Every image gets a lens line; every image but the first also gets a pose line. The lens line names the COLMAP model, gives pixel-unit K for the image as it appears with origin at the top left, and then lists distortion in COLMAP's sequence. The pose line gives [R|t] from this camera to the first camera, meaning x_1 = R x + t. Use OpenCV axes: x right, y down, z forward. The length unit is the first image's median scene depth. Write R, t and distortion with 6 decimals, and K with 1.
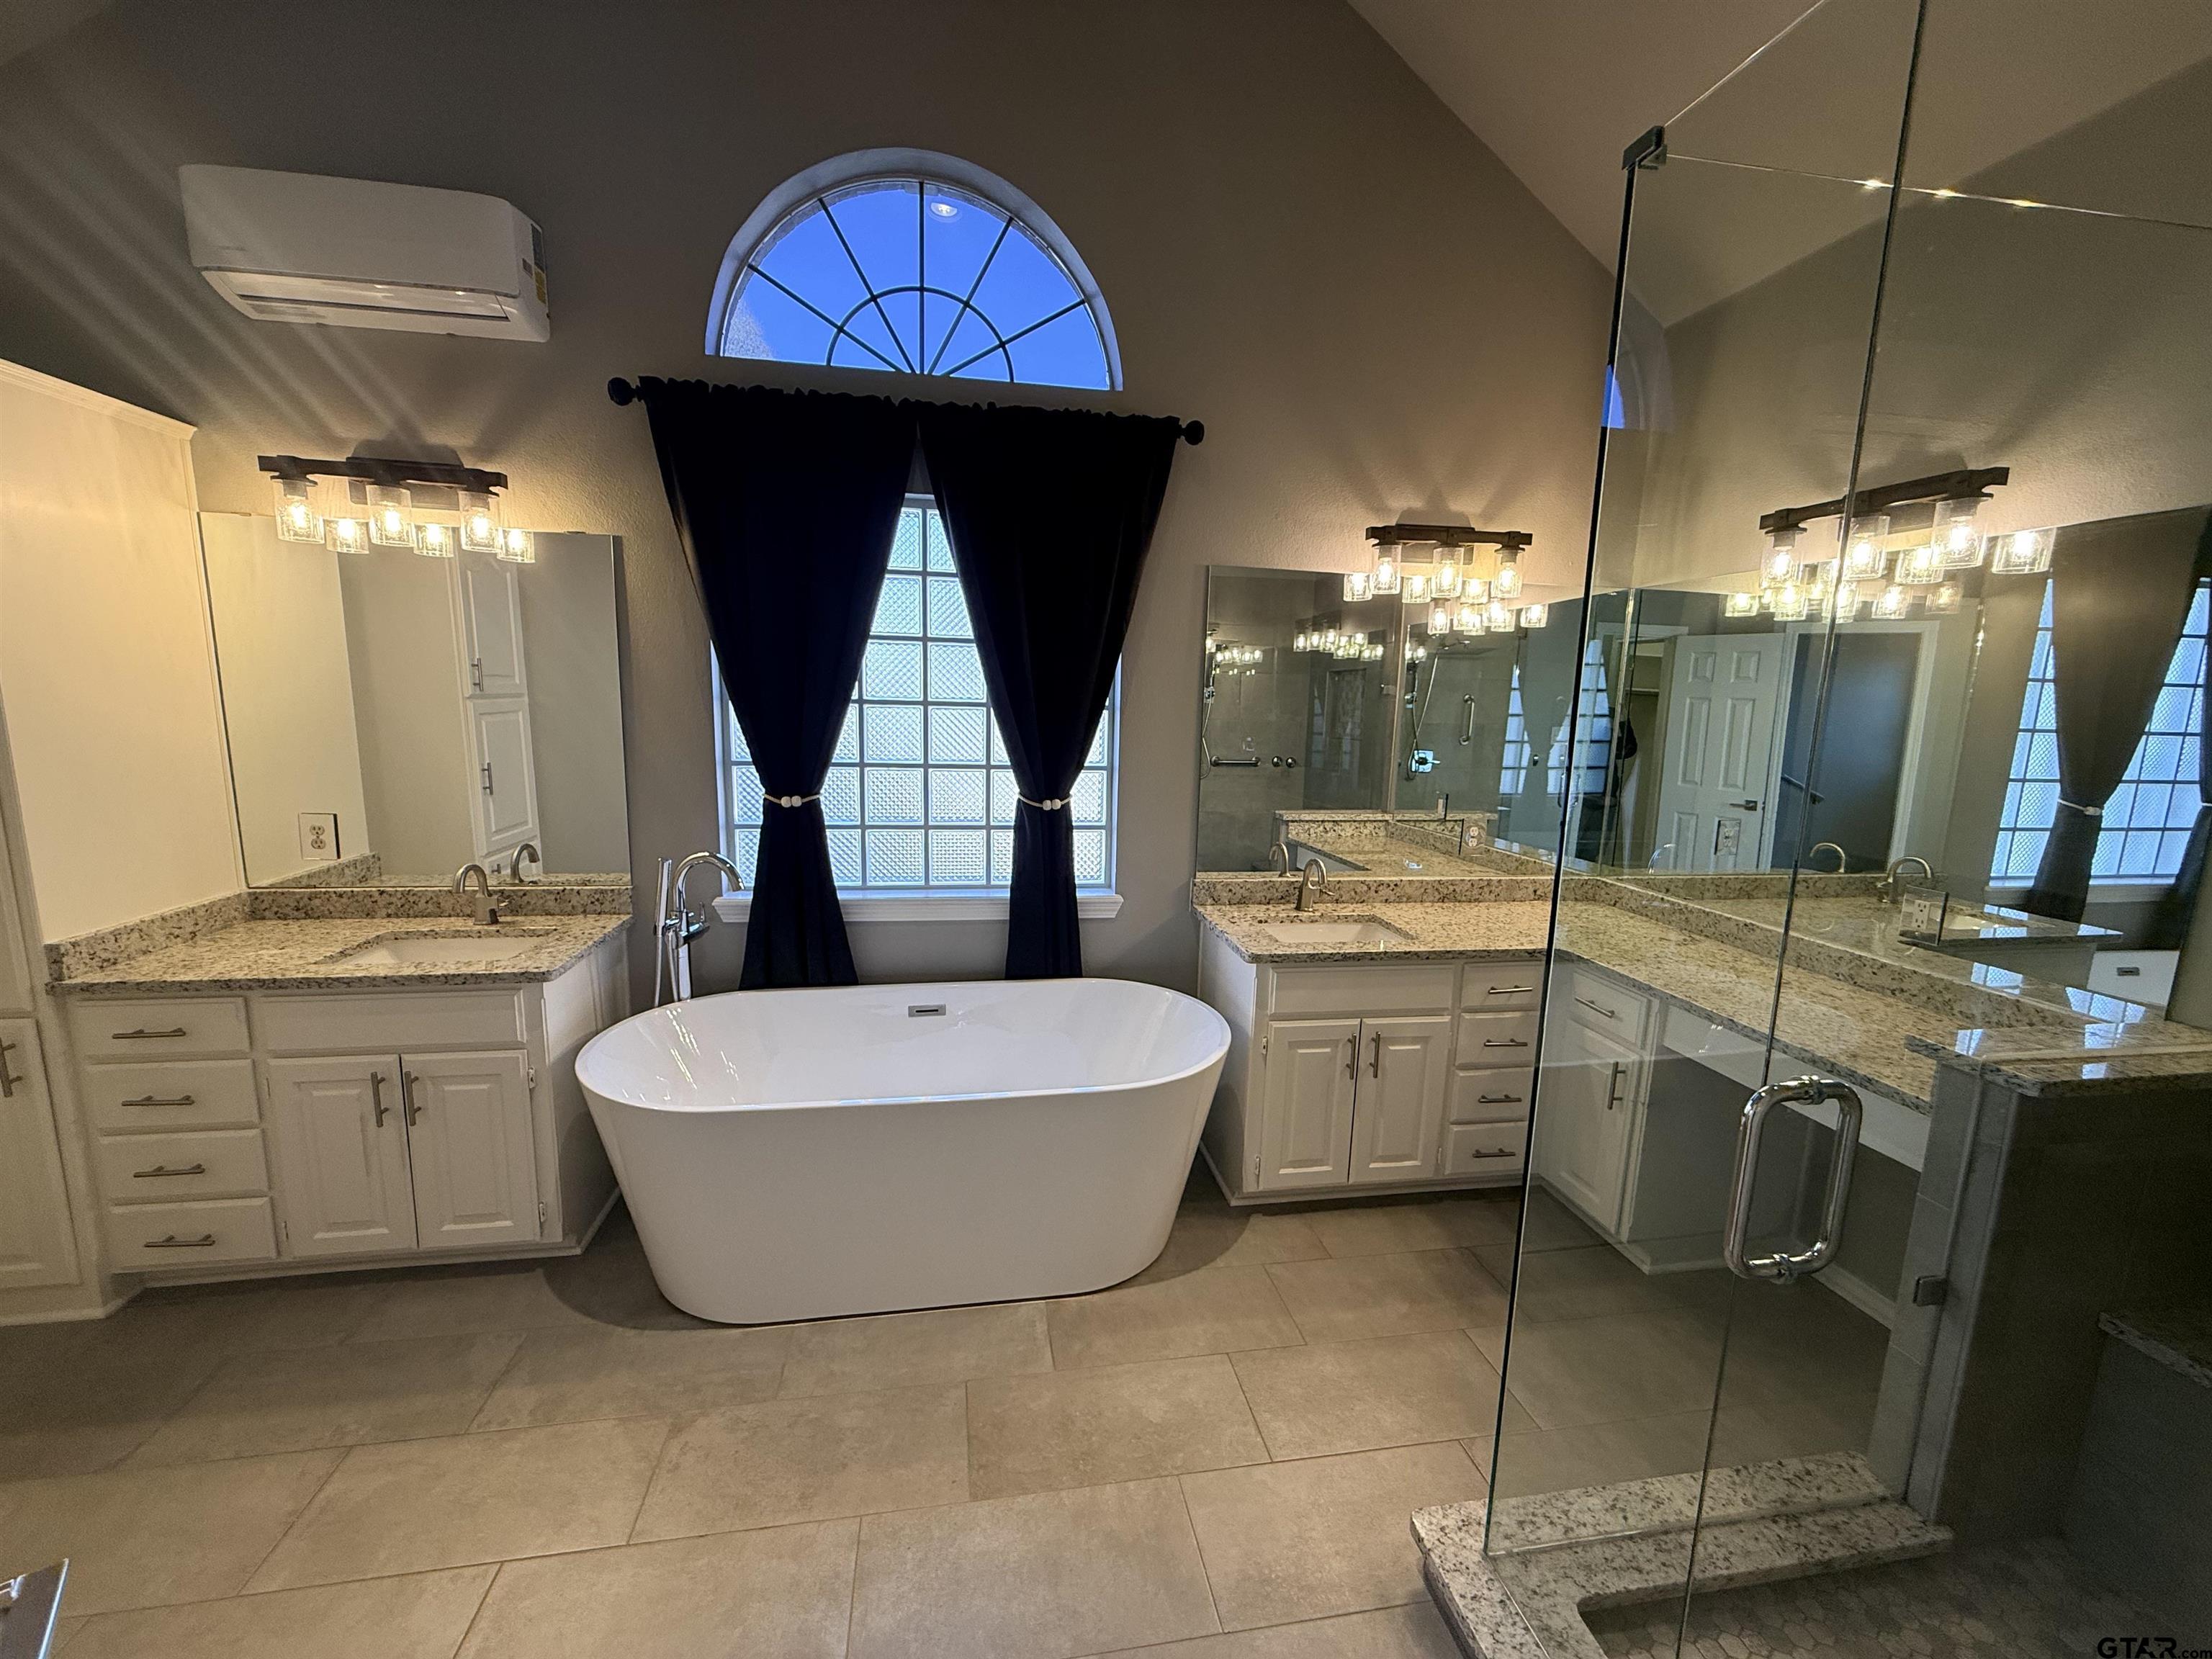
lens RADIAL K [[883.7, 0, 1106.0], [0, 883.7, 829.5], [0, 0, 1]] dist [0.000054, 0.000116]
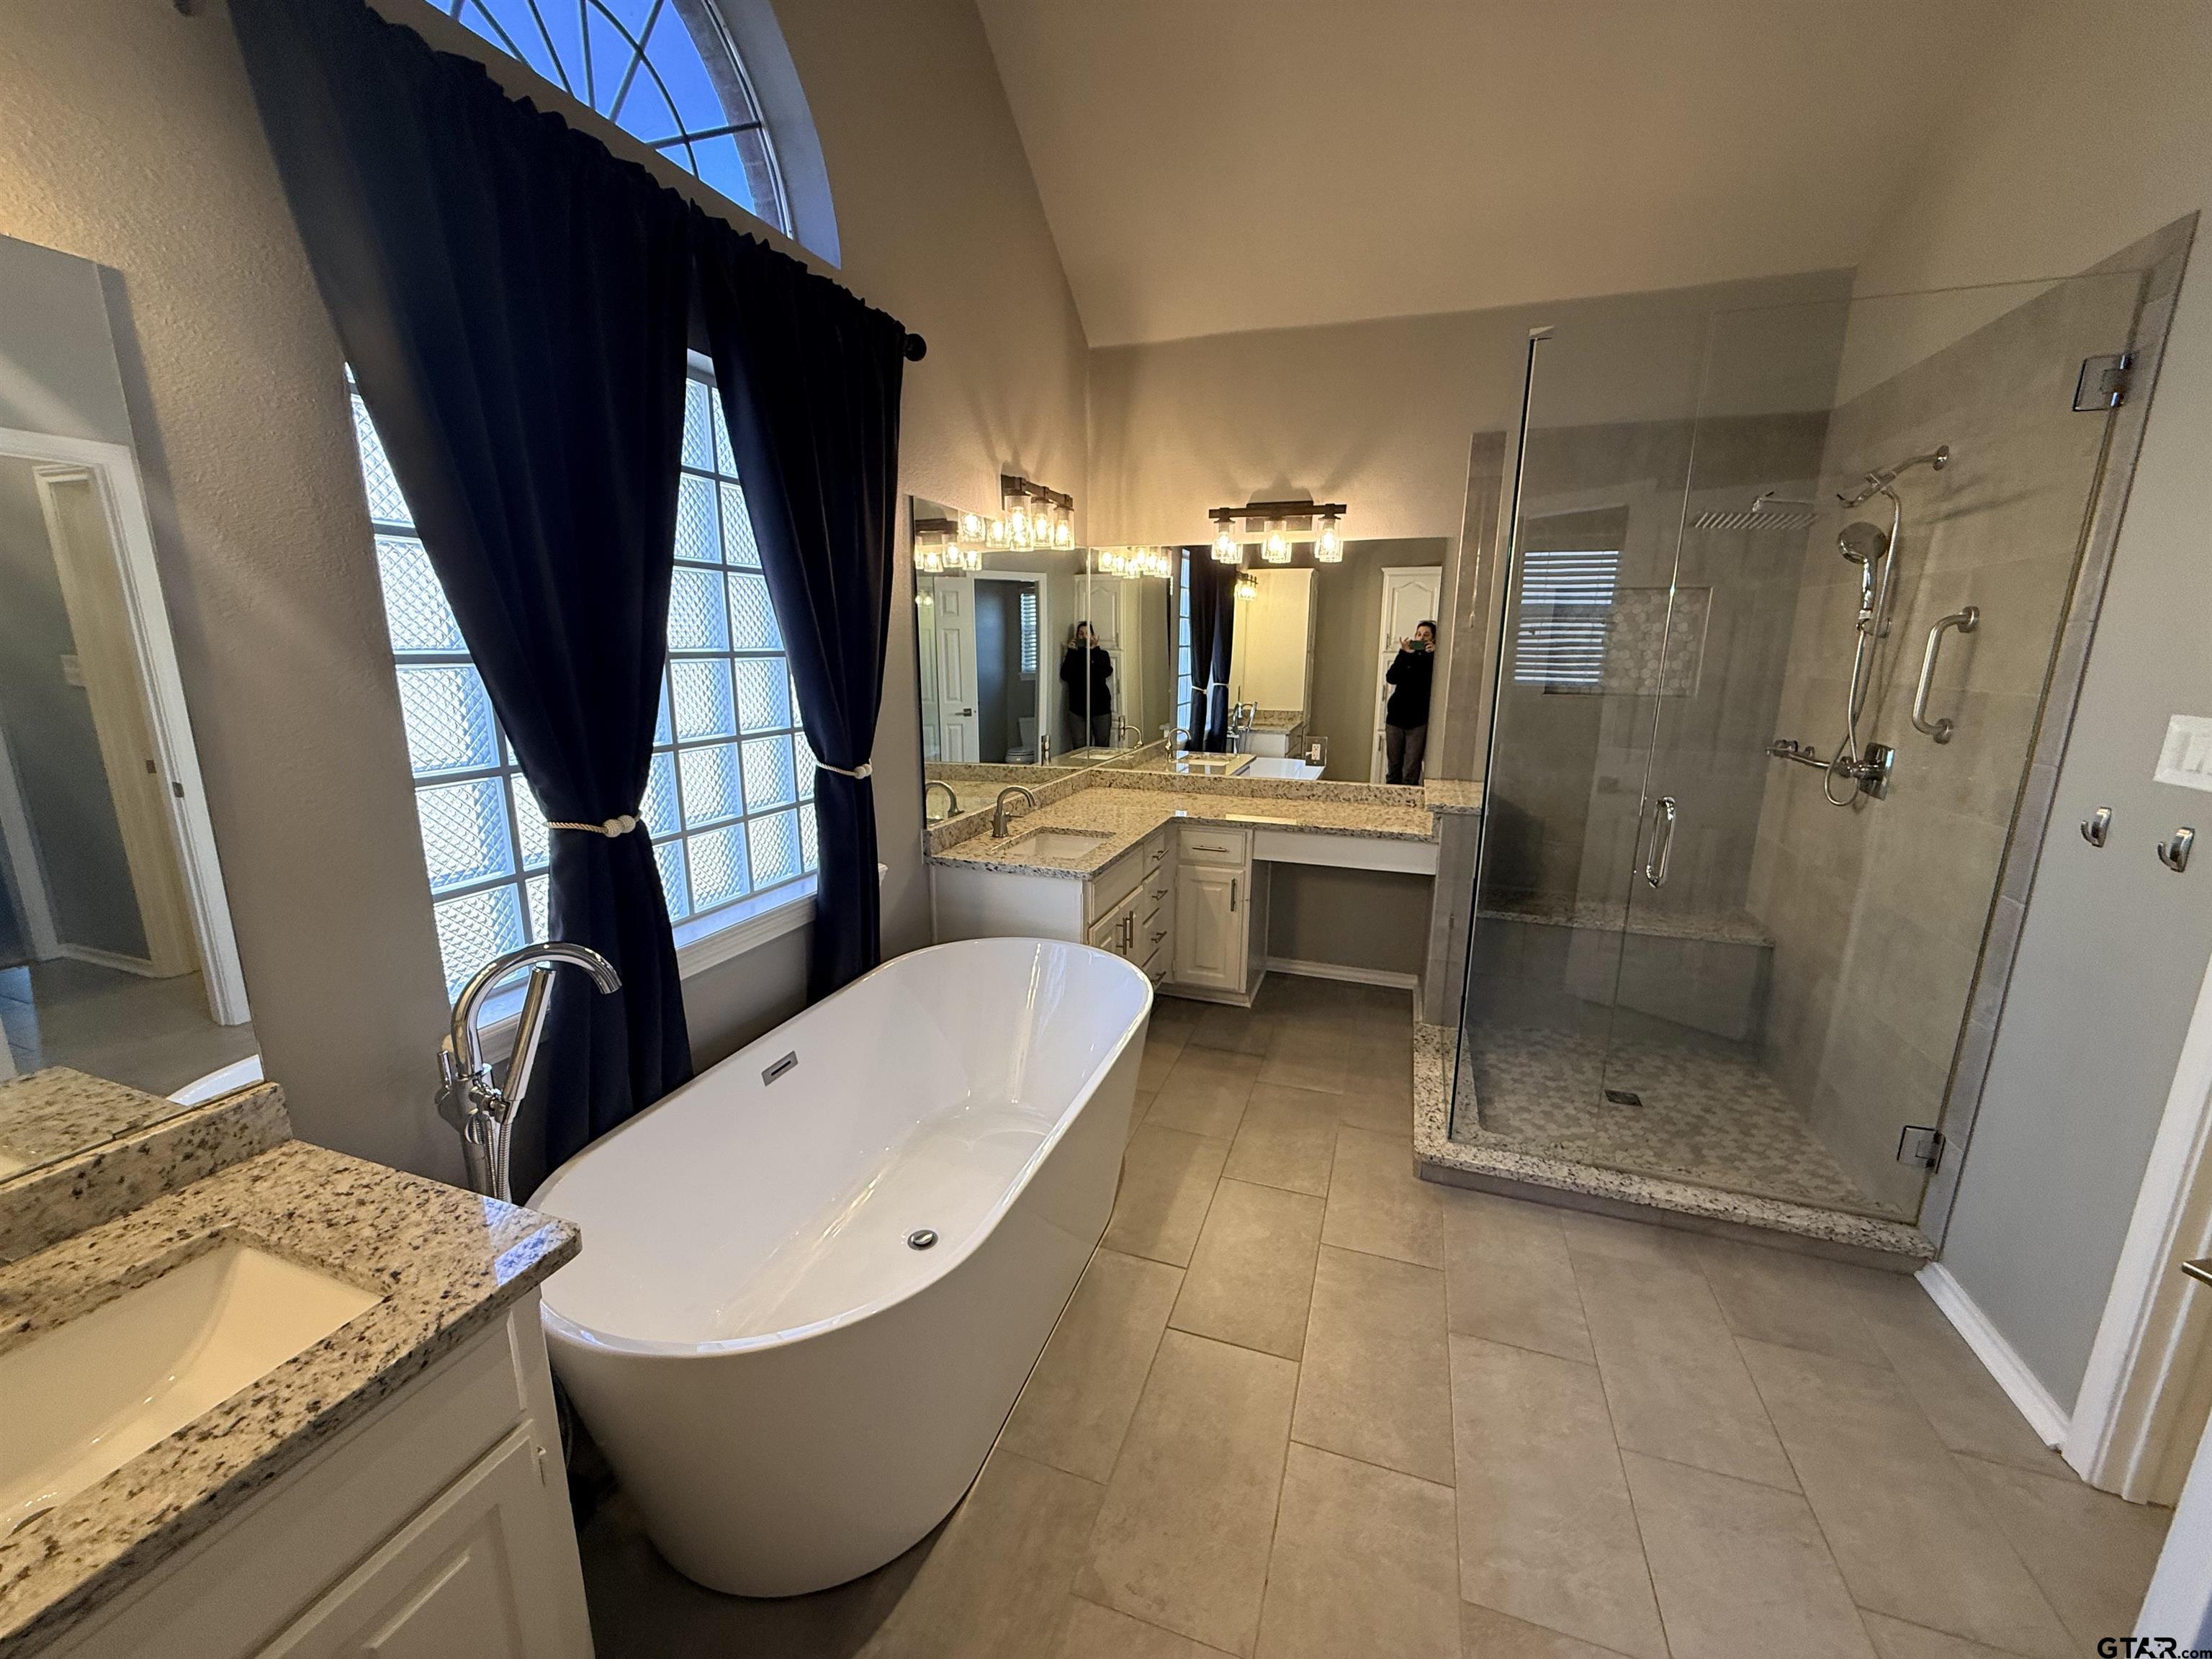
lens RADIAL K [[883.7, 0, 1106.0], [0, 883.7, 829.5], [0, 0, 1]] dist [0.000054, 0.000116]
pose [[0.478045, -0.207167, 0.853554, -0.697433], [0.141384, 0.977264, 0.158008, -0.075228], [-0.866882, 0.045144, 0.496466, 0.395309]]
